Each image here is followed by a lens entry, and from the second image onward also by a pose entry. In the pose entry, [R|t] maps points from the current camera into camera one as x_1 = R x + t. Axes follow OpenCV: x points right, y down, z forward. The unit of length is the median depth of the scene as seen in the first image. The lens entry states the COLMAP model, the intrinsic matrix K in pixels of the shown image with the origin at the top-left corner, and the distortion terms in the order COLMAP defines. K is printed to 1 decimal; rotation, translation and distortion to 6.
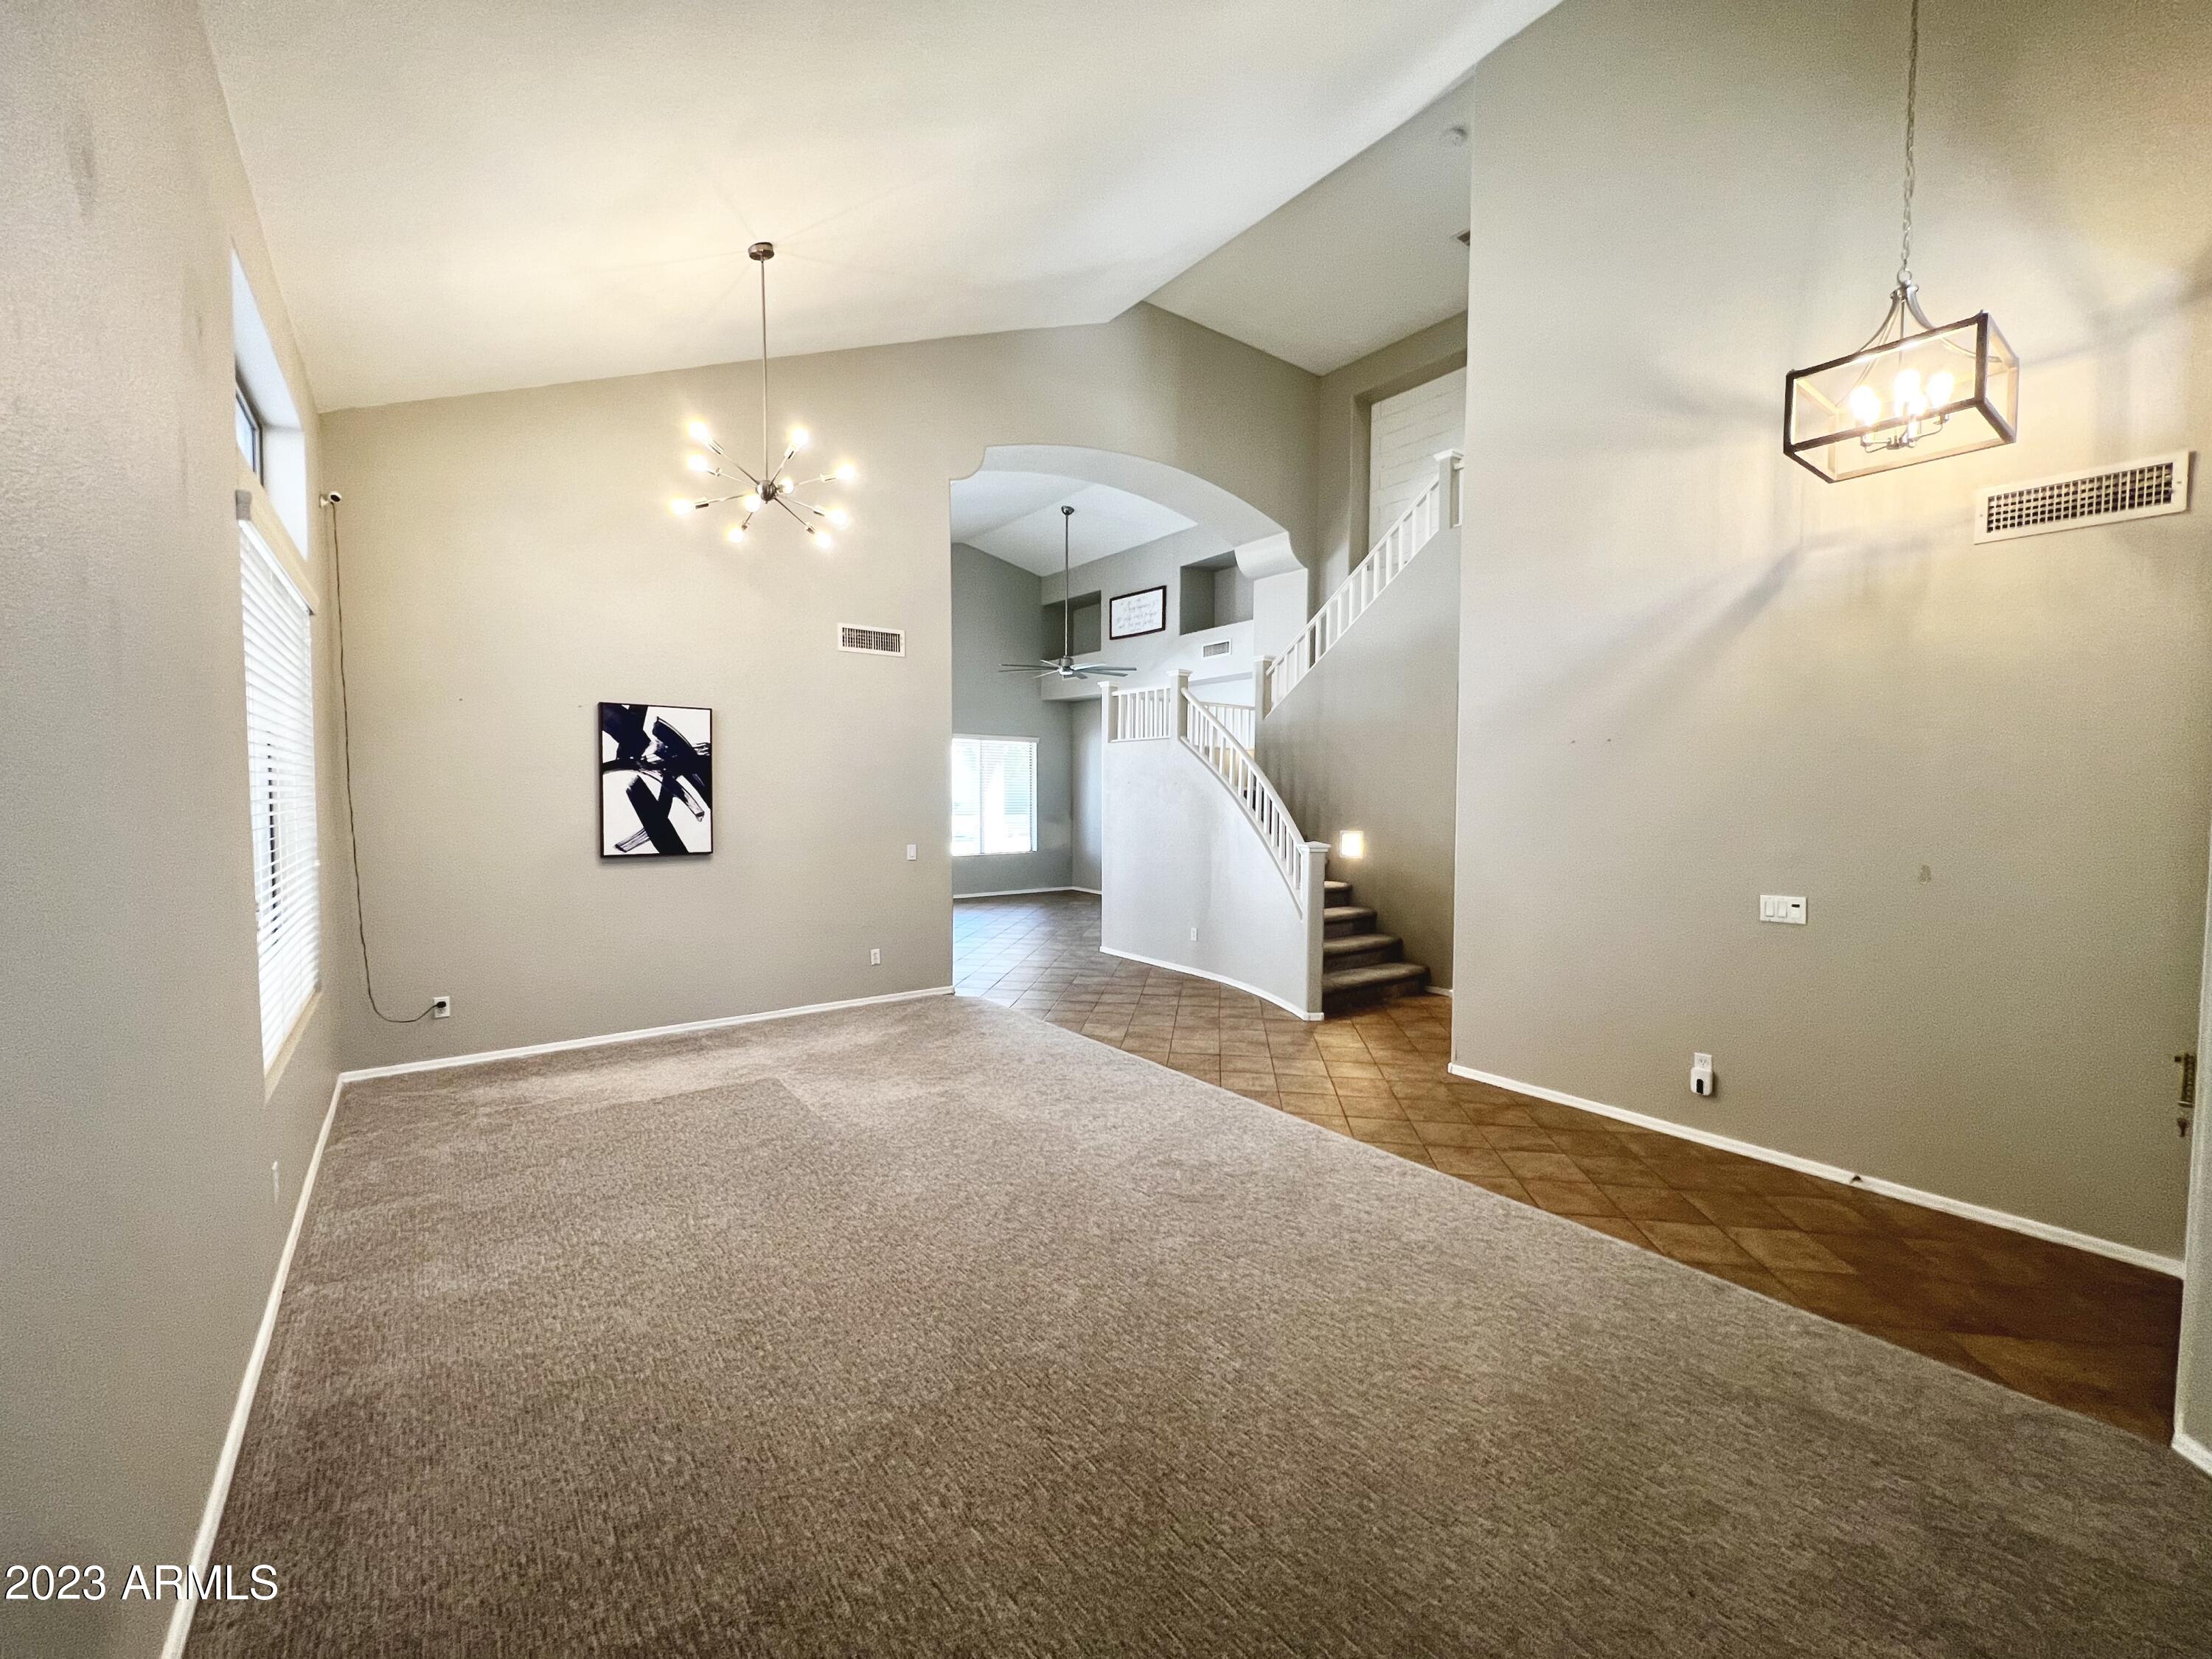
lens RADIAL K [[890.5, 0, 1106.0], [0, 890.5, 829.5], [0, 0, 1]] dist [-0.001607, -0.000159]
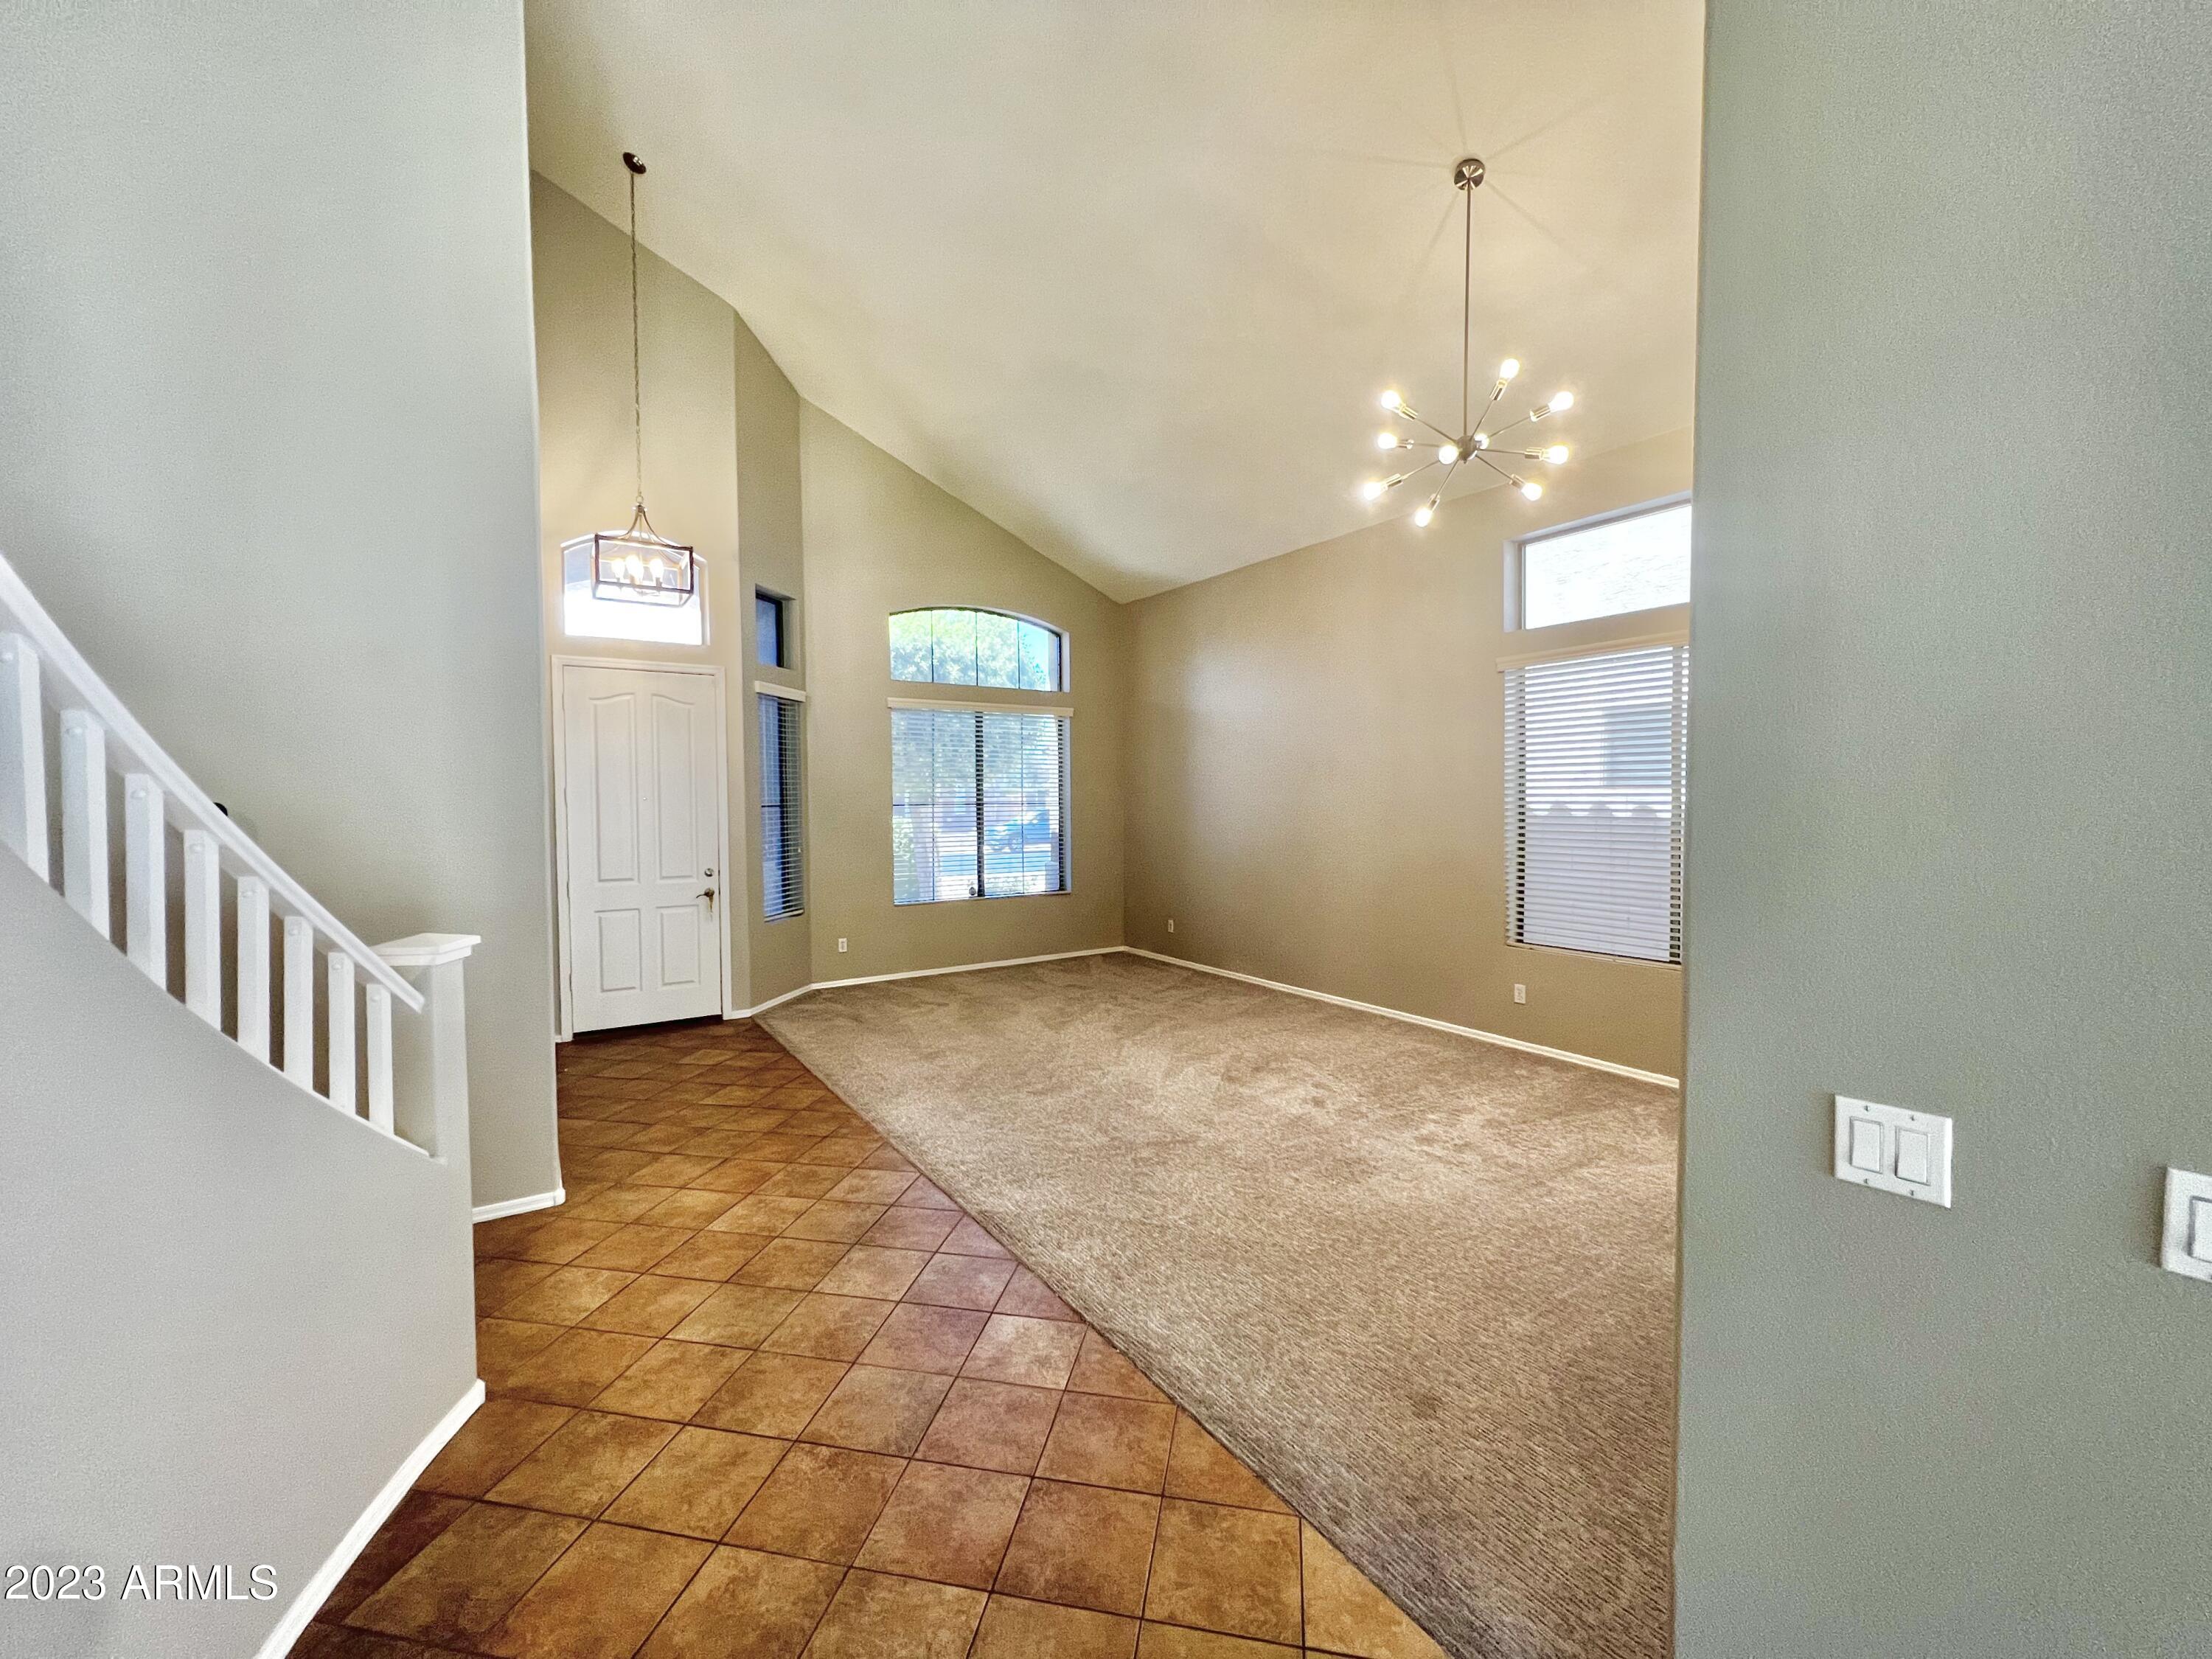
lens RADIAL K [[890.5, 0, 1106.0], [0, 890.5, 829.5], [0, 0, 1]] dist [-0.001607, -0.000159]
pose [[-0.997634, 0.001095, 0.068742, -0.084800], [0.006826, 0.996510, 0.083194, -0.072579], [-0.068411, 0.083466, -0.994160, 1.695633]]
